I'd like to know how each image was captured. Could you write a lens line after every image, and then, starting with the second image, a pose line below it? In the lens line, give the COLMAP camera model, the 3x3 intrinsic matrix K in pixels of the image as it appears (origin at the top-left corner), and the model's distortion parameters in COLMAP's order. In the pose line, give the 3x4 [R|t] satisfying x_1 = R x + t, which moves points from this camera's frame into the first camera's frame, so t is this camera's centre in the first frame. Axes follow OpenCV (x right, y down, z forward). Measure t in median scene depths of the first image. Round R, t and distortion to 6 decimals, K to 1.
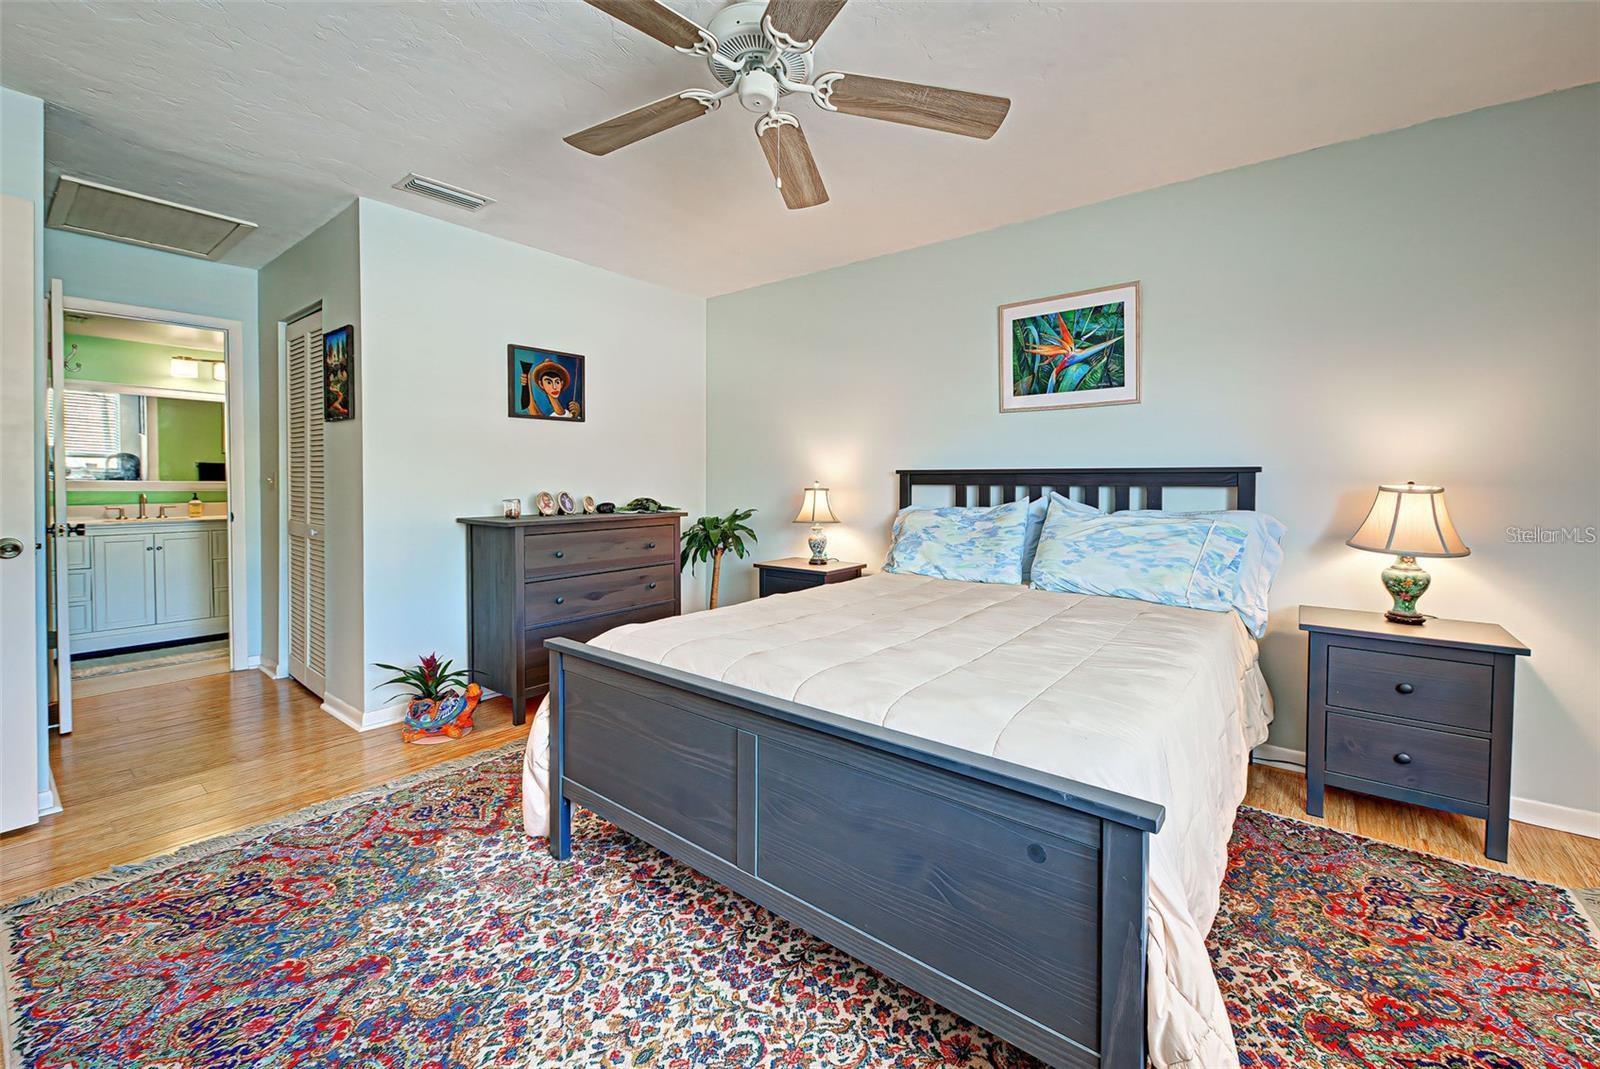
lens RADIAL K [[666.3, 0, 795.5], [0, 666.3, 472.2], [0, 0, 1]] dist [0.004500, -0.000242]
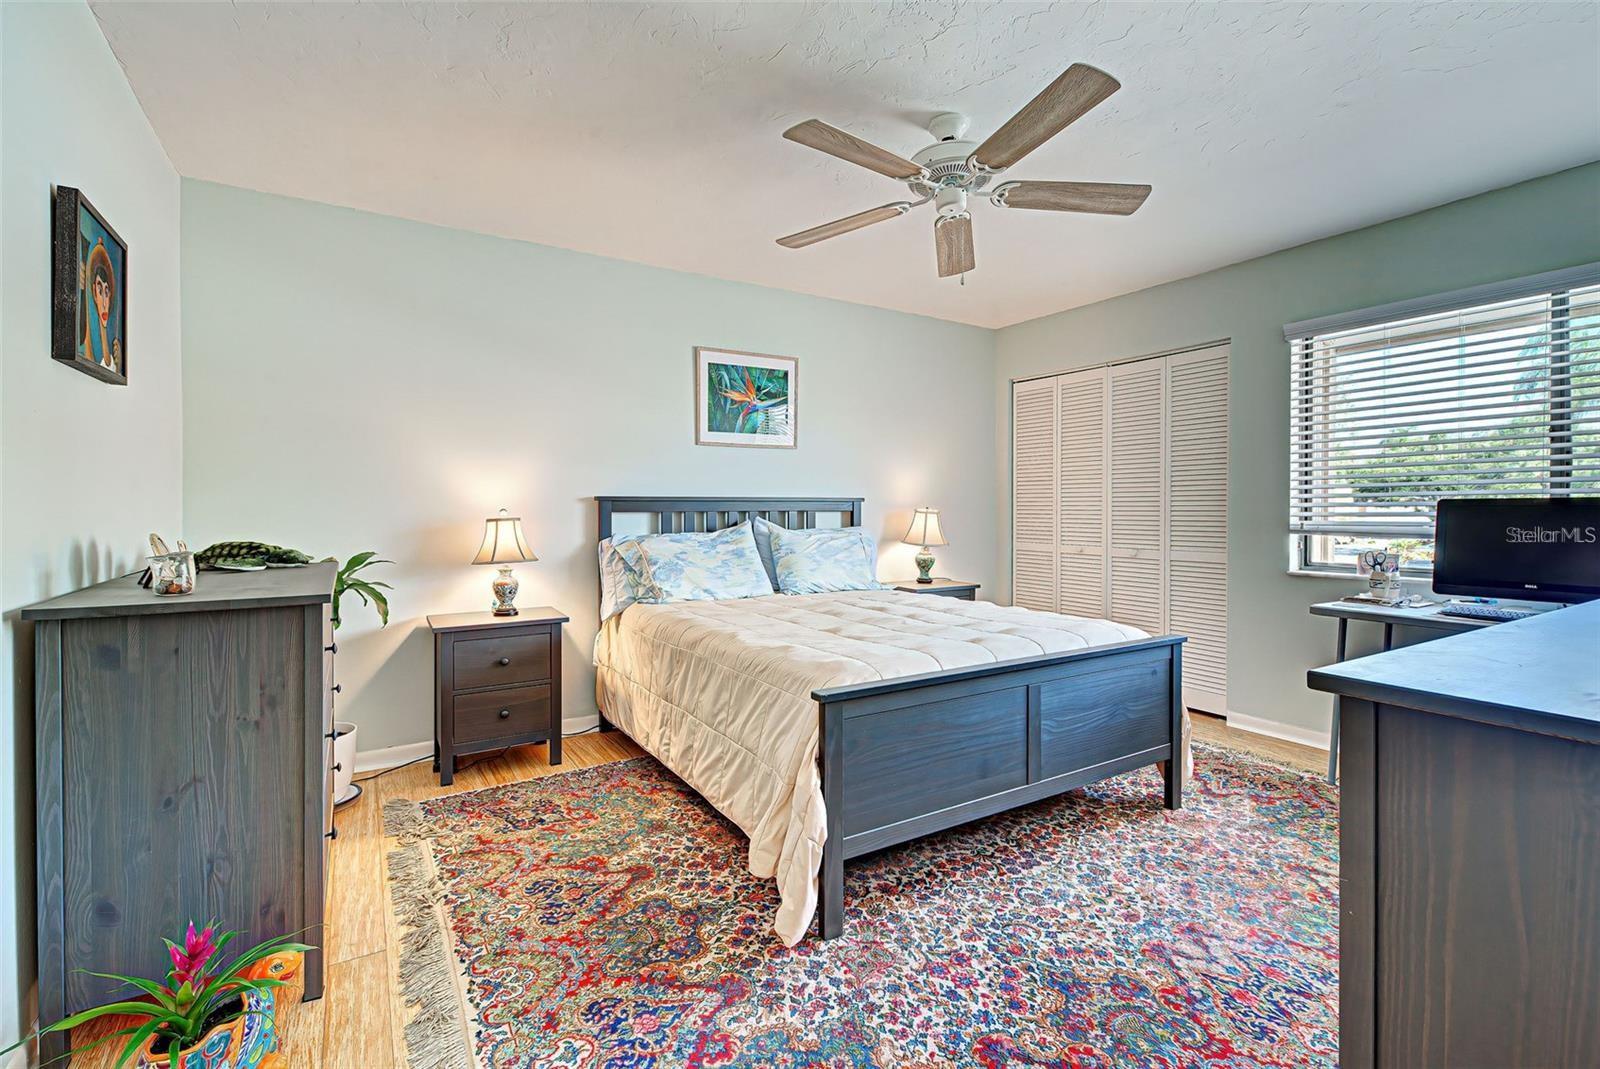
lens RADIAL K [[743.3, 0, 843.6], [0, 743.3, 491.5], [0, 0, 1]] dist [0.005671, -0.000434]
pose [[0.292478, 0.017979, 0.956103, -0.907755], [-0.007810, 0.999835, -0.016412, 0.005172], [-0.956240, -0.002667, 0.292570, 0.490537]]
